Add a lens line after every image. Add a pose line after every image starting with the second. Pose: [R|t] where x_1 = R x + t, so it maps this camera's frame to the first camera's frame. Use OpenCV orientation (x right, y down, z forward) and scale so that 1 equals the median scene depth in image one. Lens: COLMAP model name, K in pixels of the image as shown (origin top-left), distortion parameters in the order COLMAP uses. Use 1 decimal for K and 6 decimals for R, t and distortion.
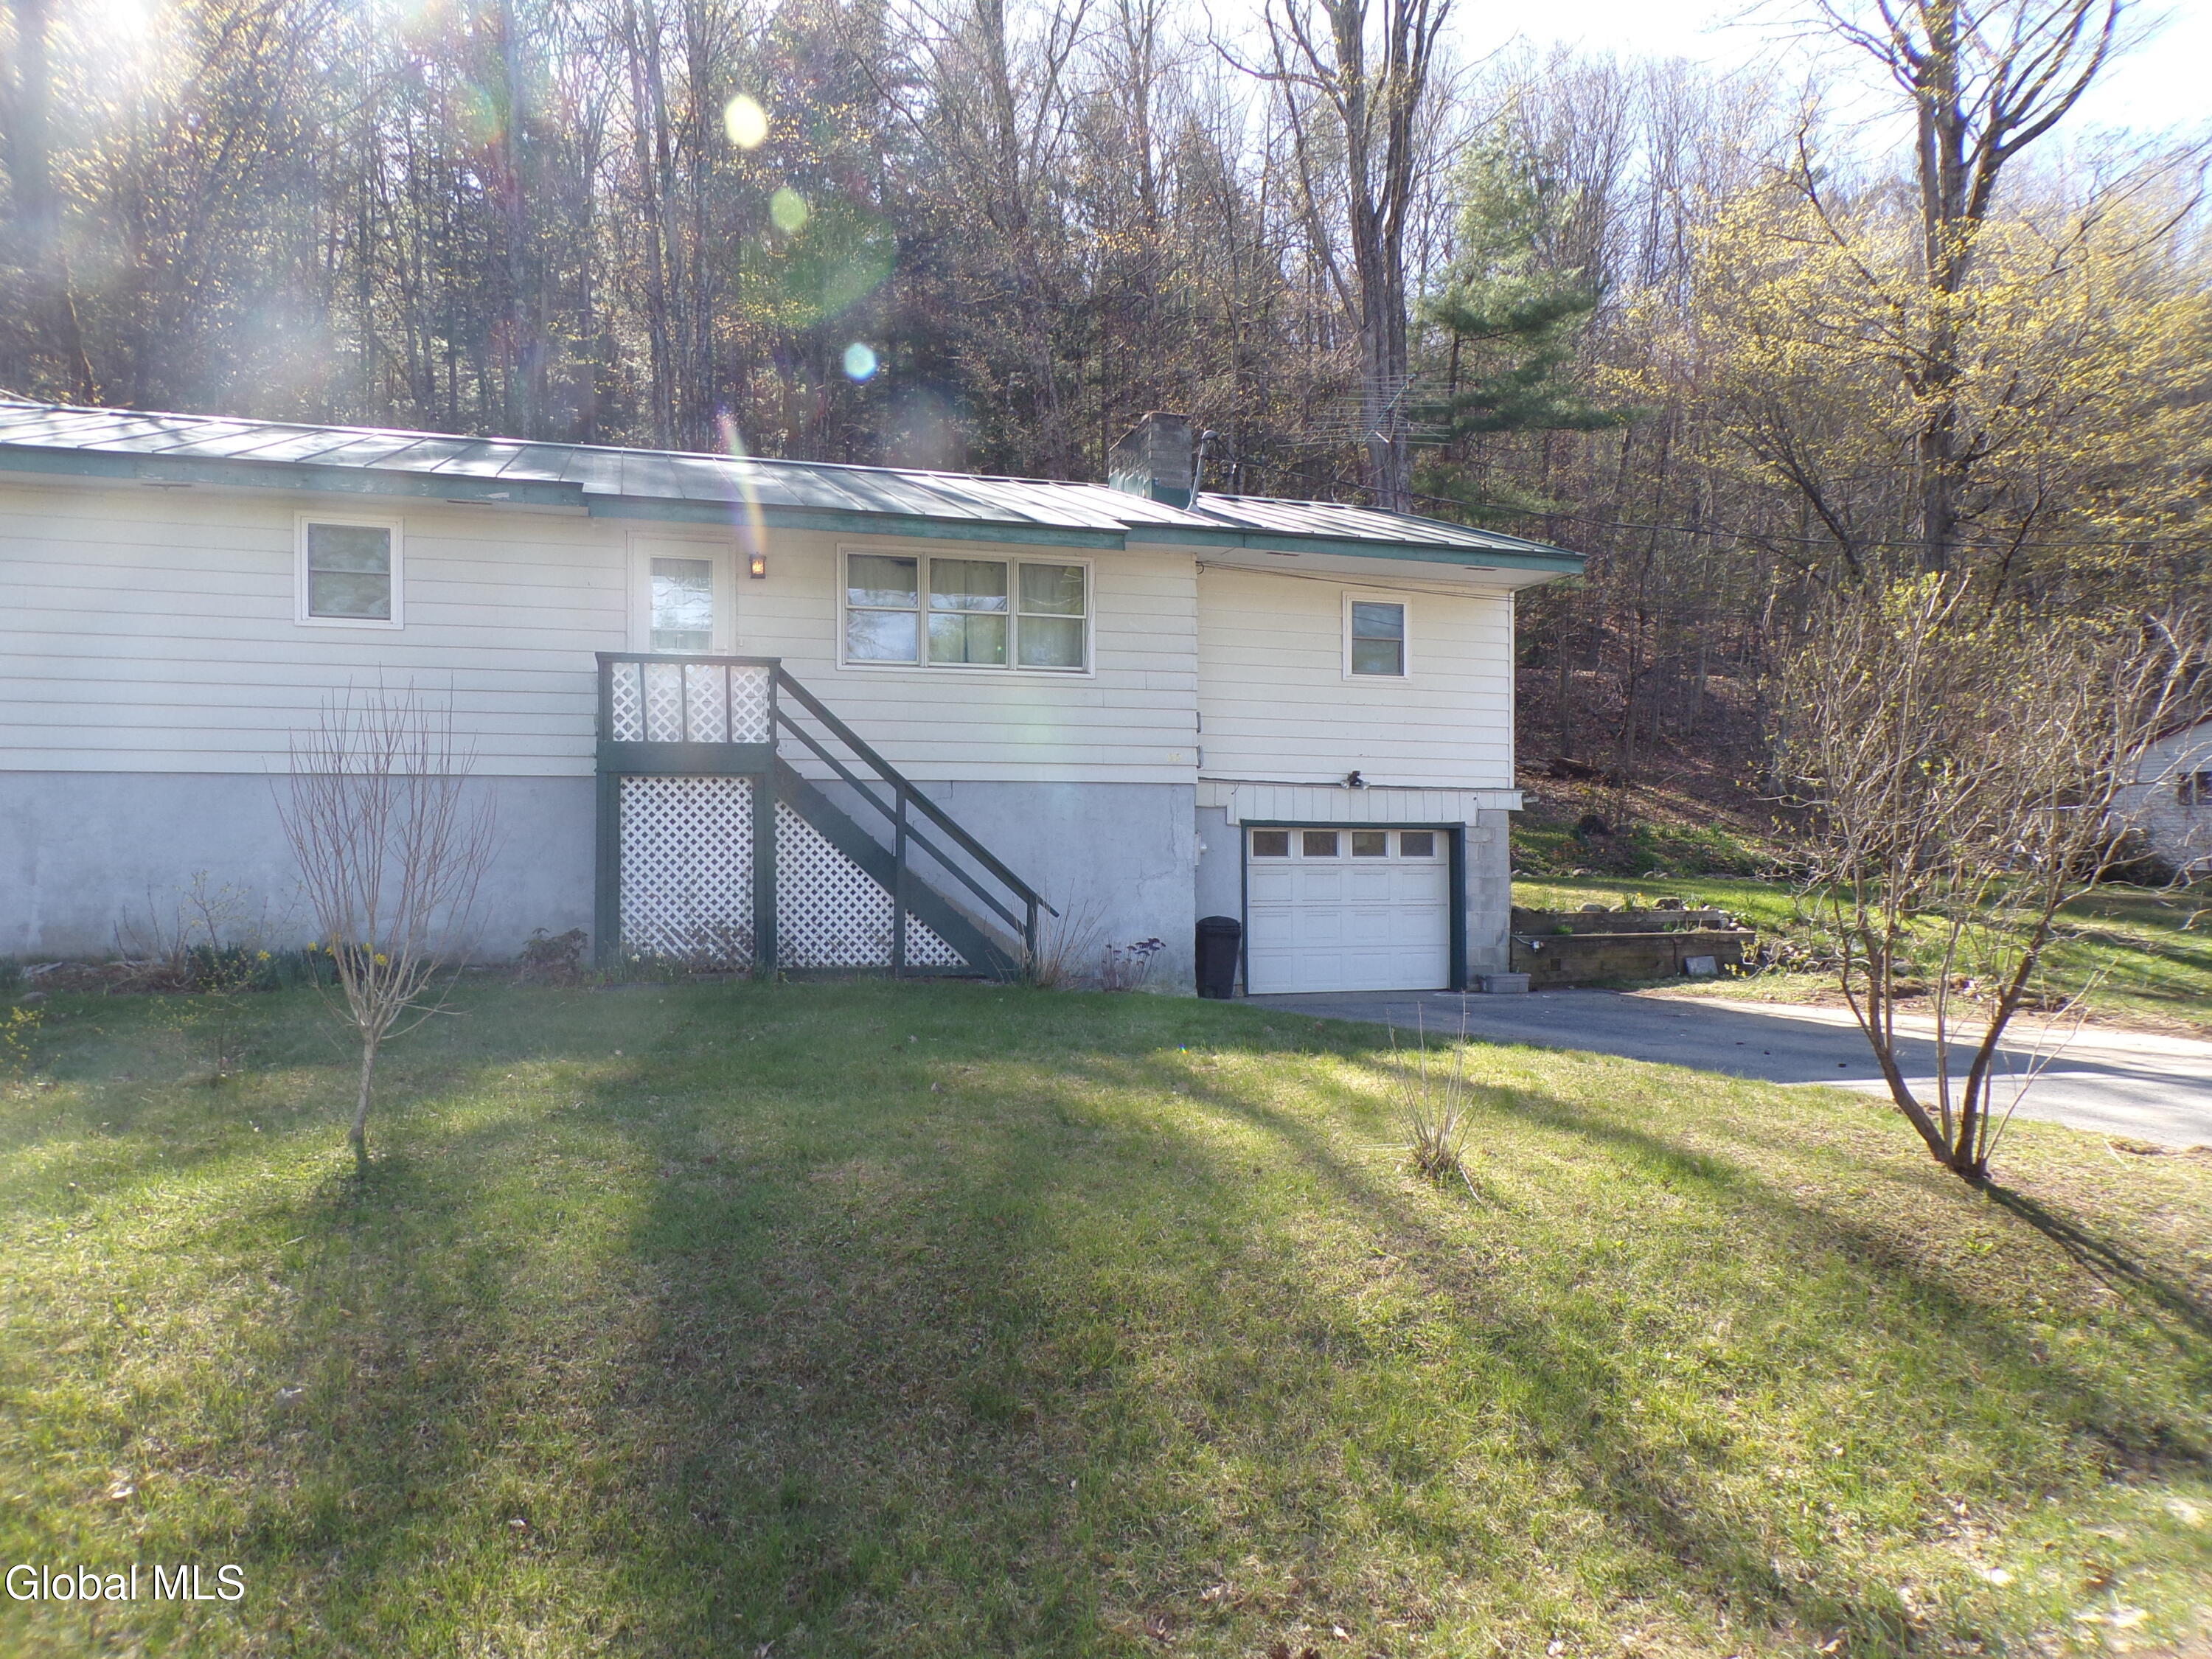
lens RADIAL K [[1523.1, 0, 1110.2], [0, 1523.1, 850.1], [0, 0, 1]] dist [0.001396, 0.005415]
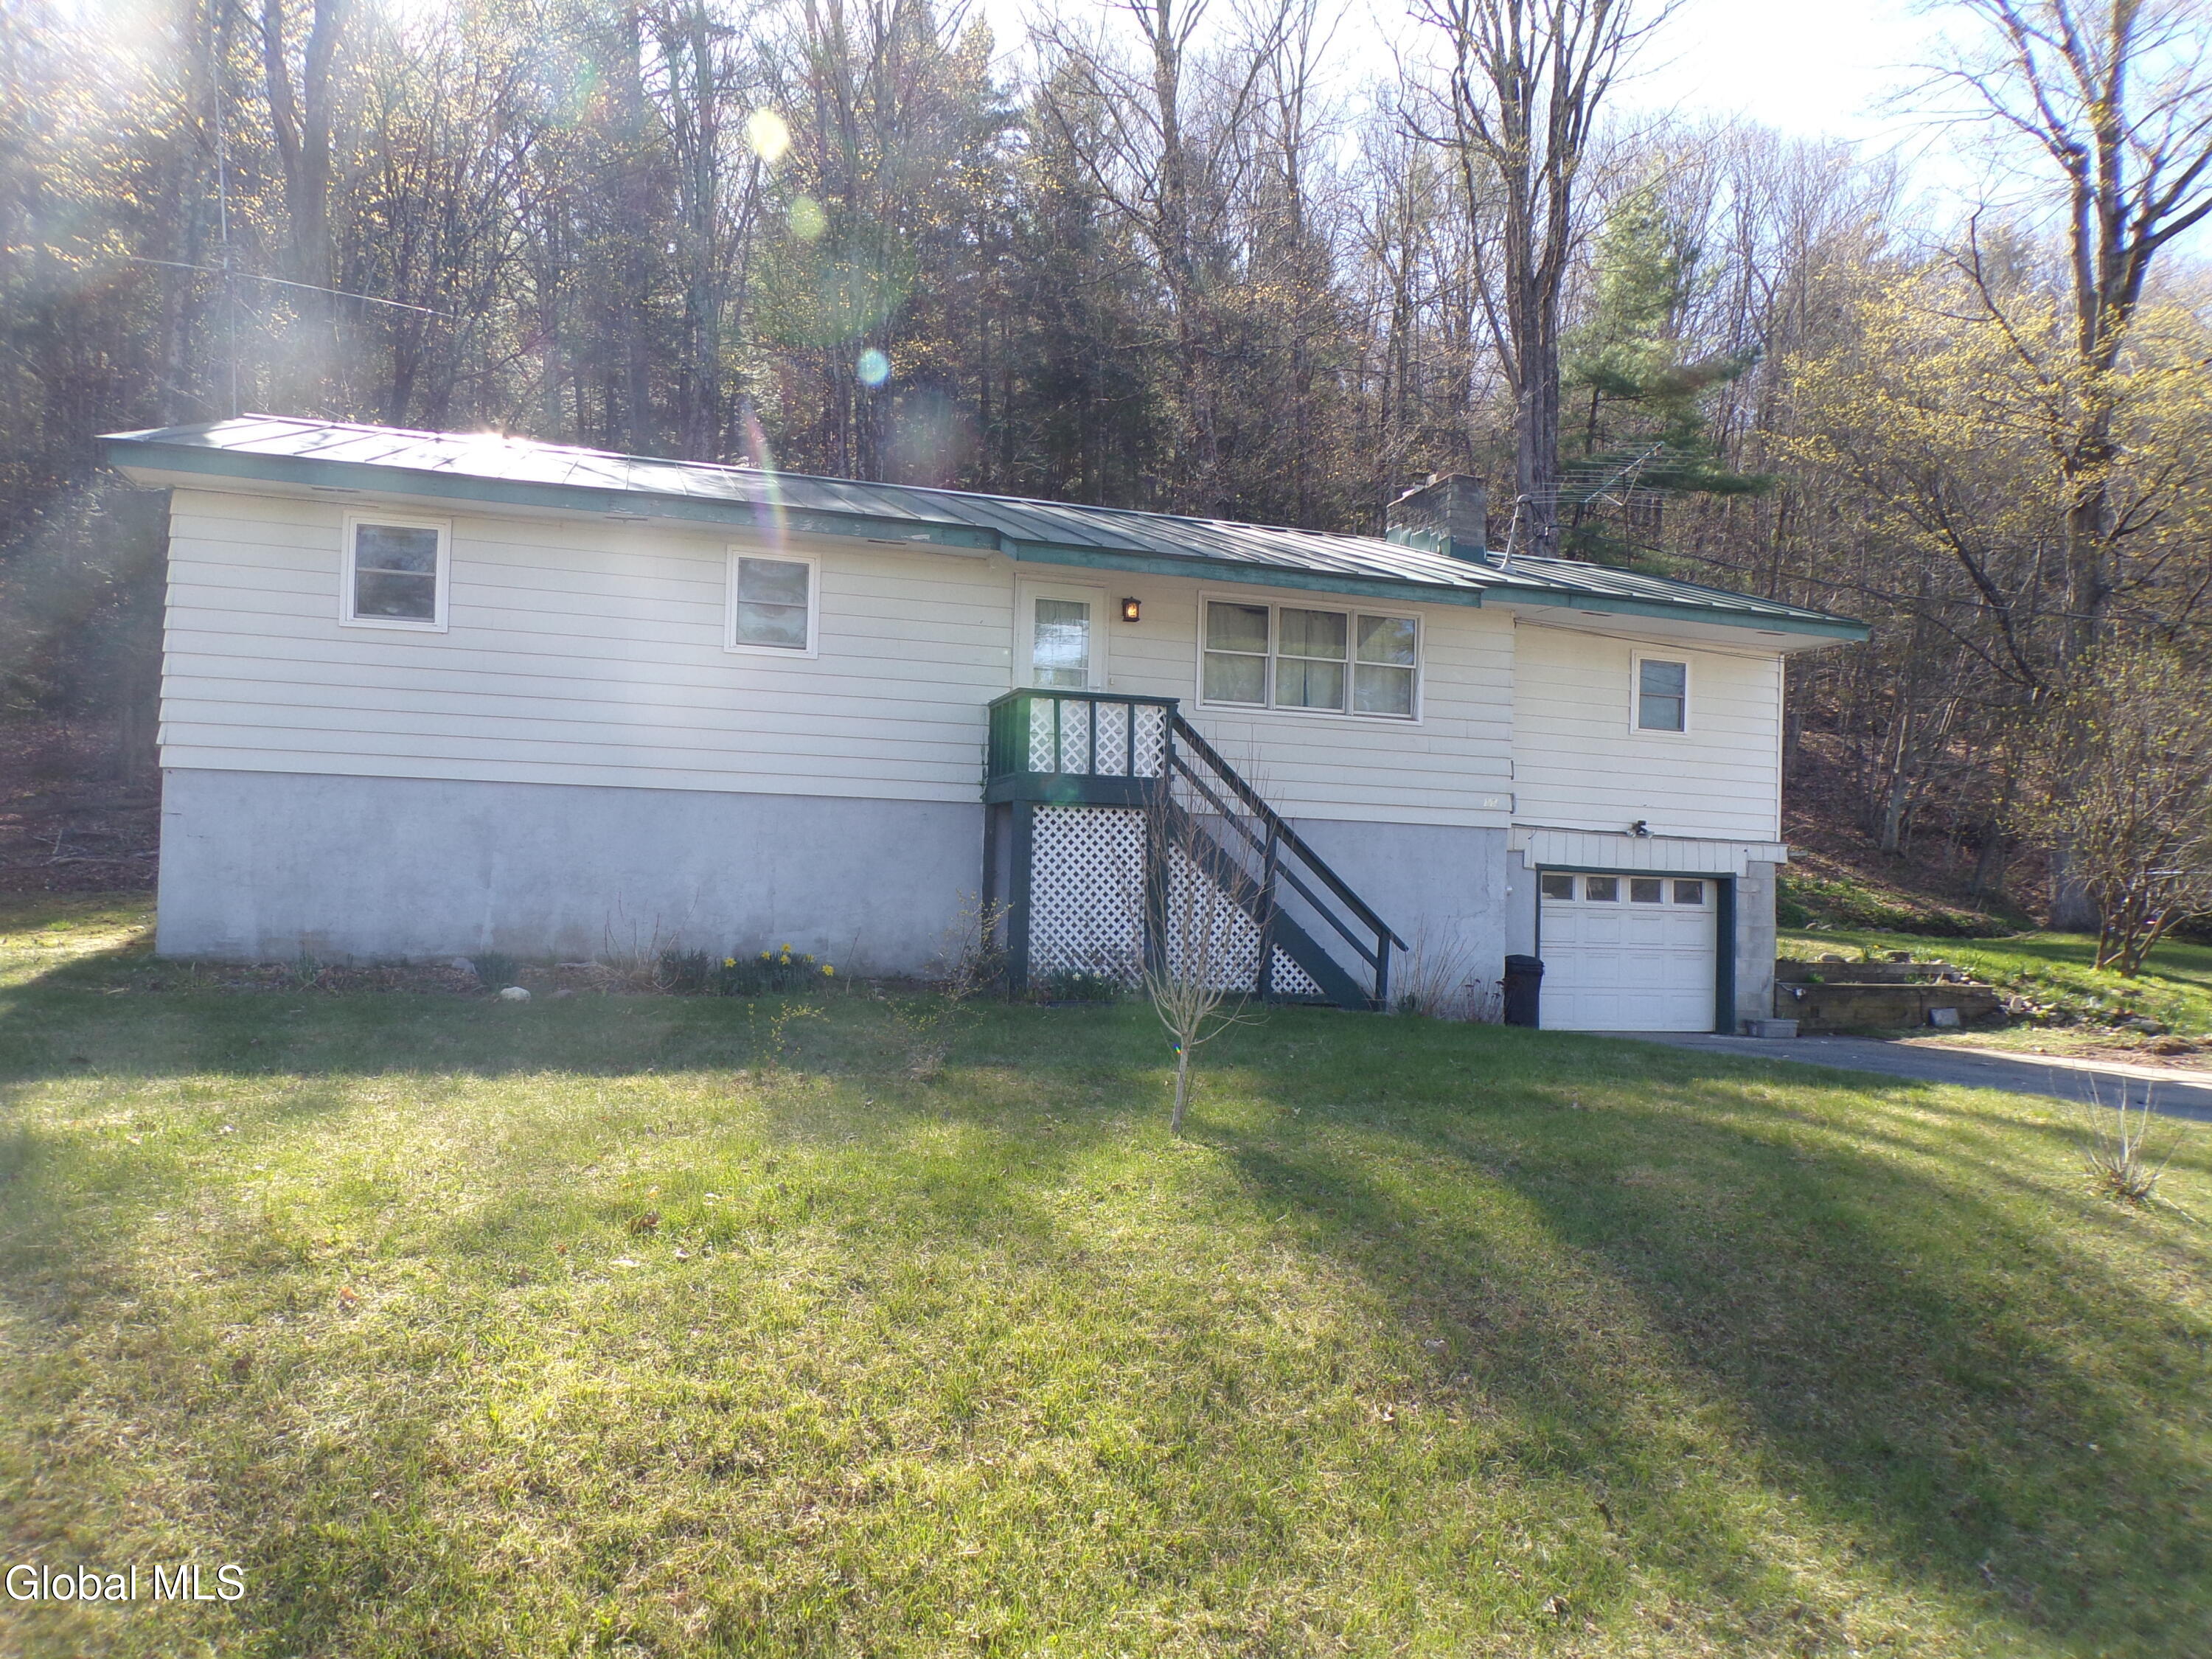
lens RADIAL K [[1523.1, 0, 1110.2], [0, 1523.1, 850.1], [0, 0, 1]] dist [0.001396, 0.005415]
pose [[0.999393, 0.034670, 0.003306, -0.227352], [-0.034599, 0.999213, -0.019414, 0.001574], [-0.003976, 0.019288, 0.999806, -0.052452]]
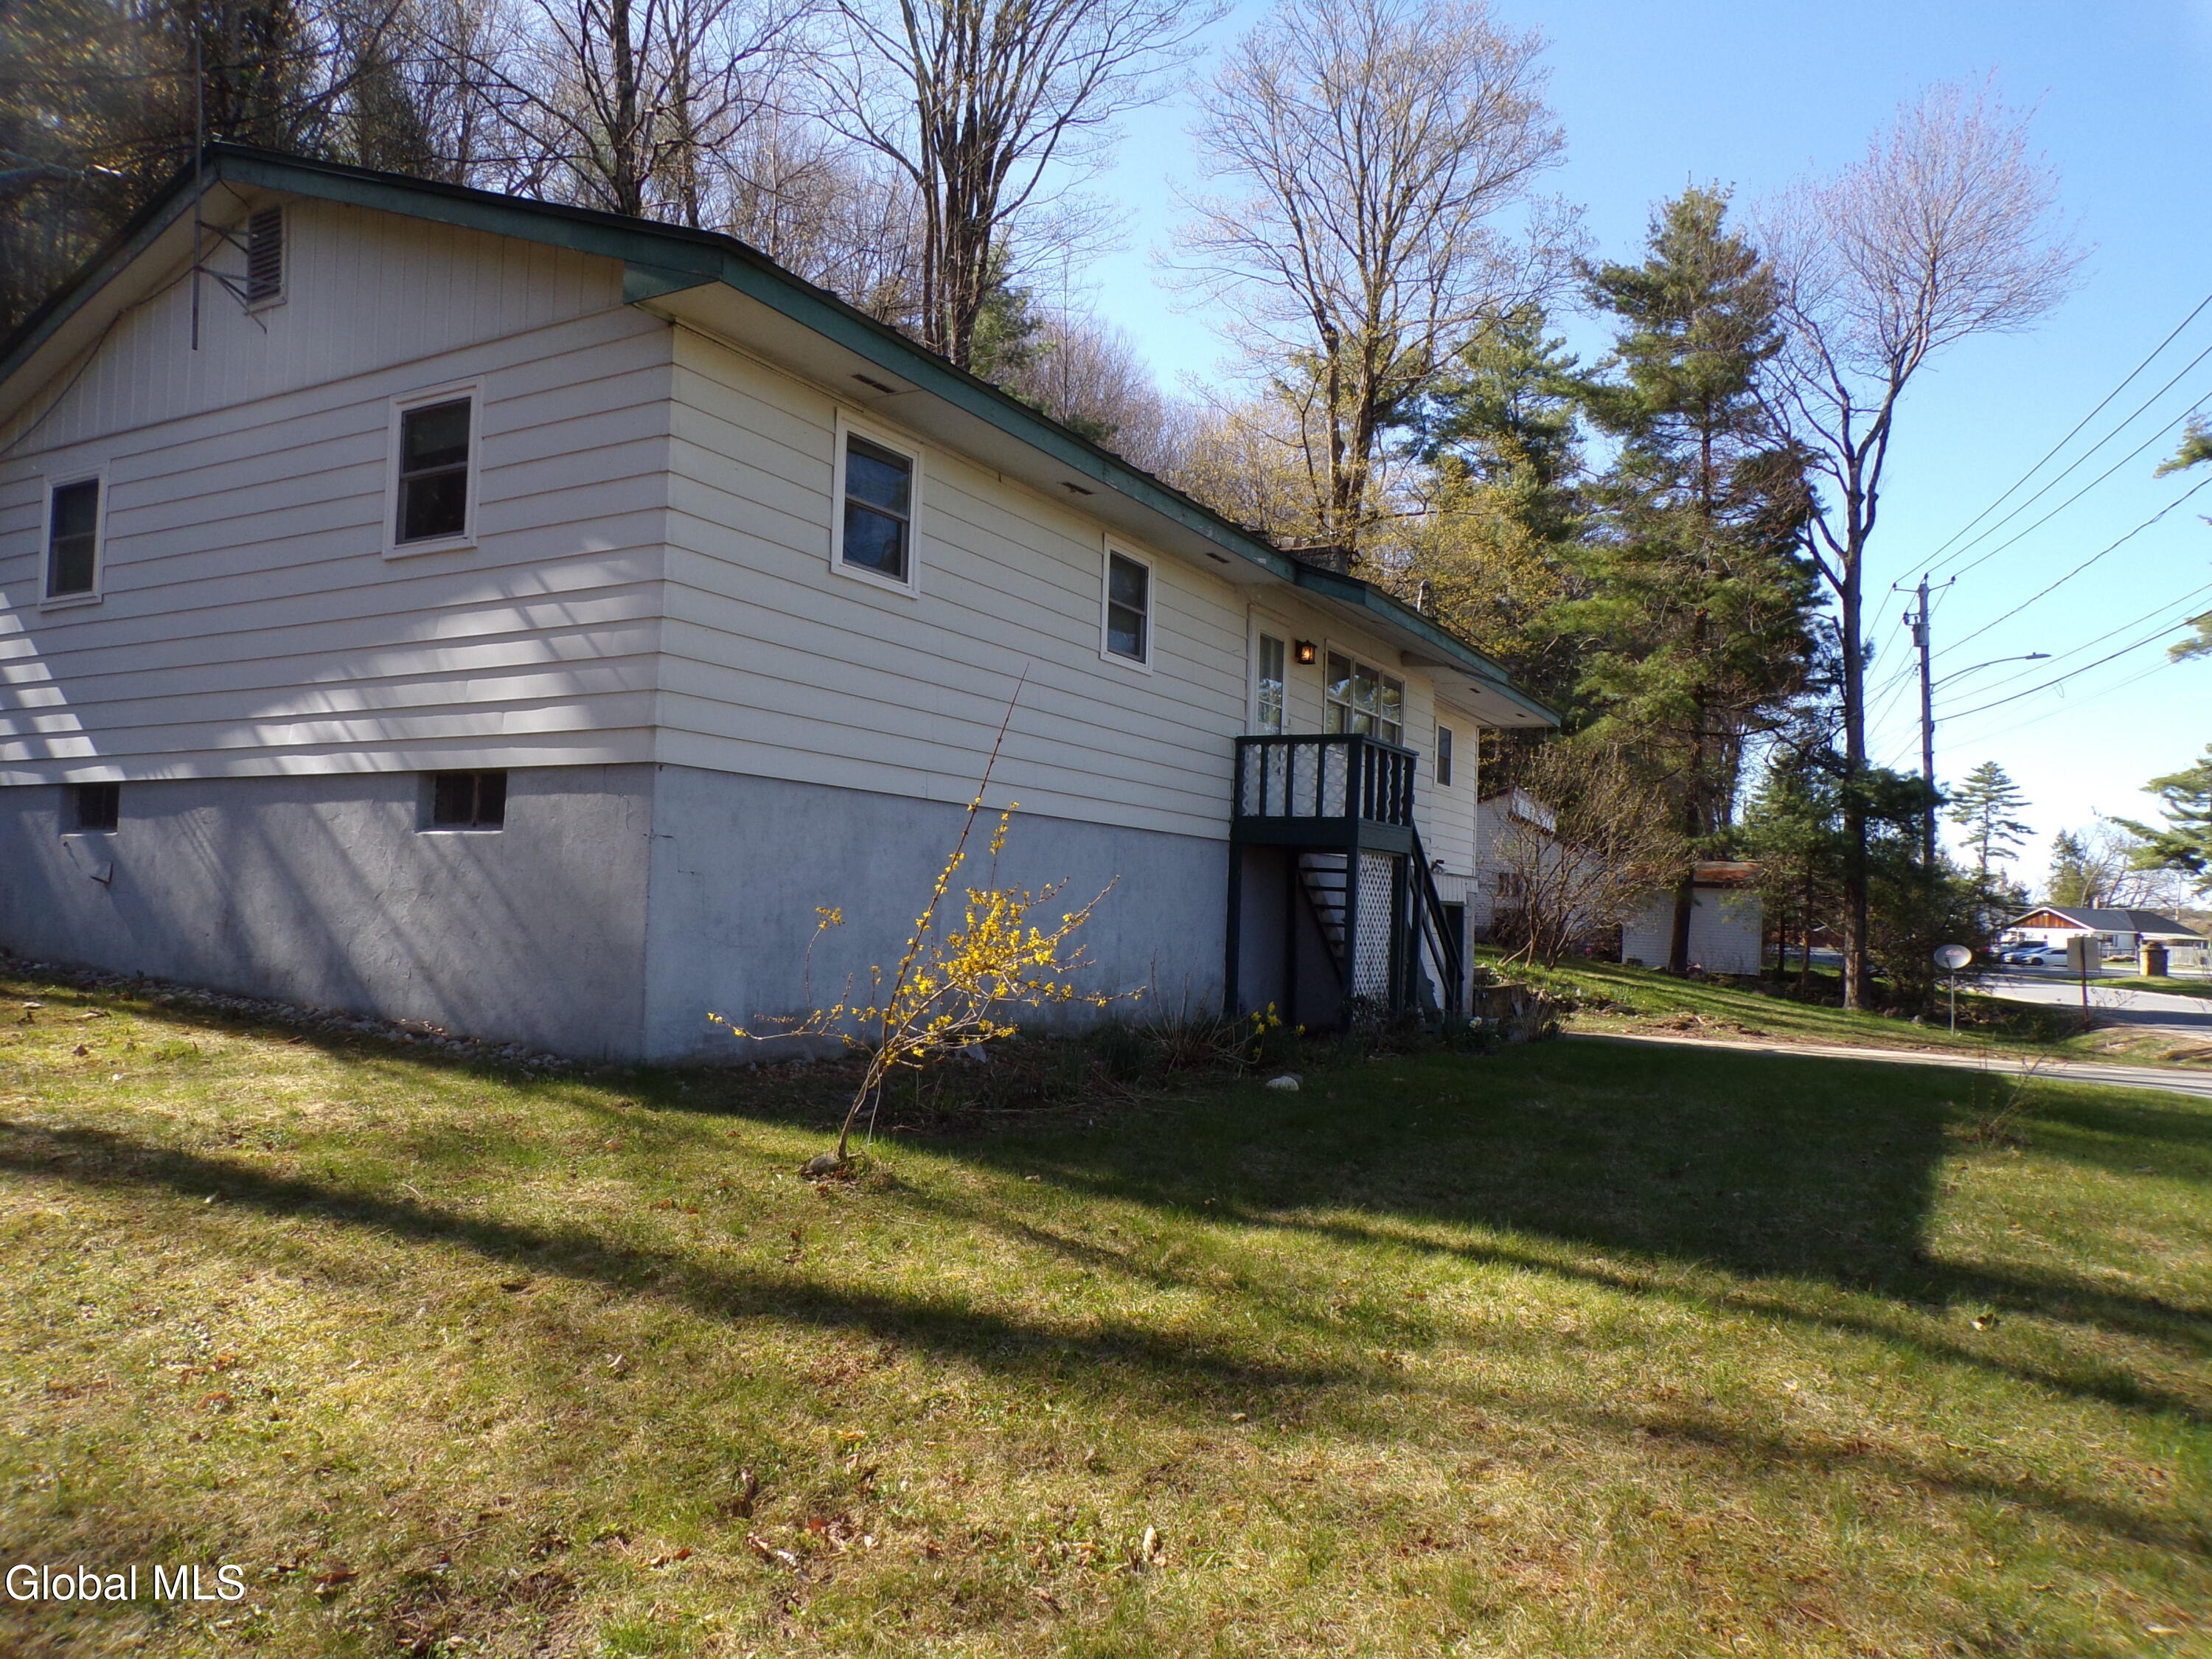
lens RADIAL K [[1523.1, 0, 1110.2], [0, 1523.1, 850.1], [0, 0, 1]] dist [0.001396, 0.005415]
pose [[0.757827, 0.061302, 0.649569, -0.912688], [-0.040356, 0.998074, -0.047110, 0.006791], [-0.651206, 0.009487, 0.758841, 0.251715]]
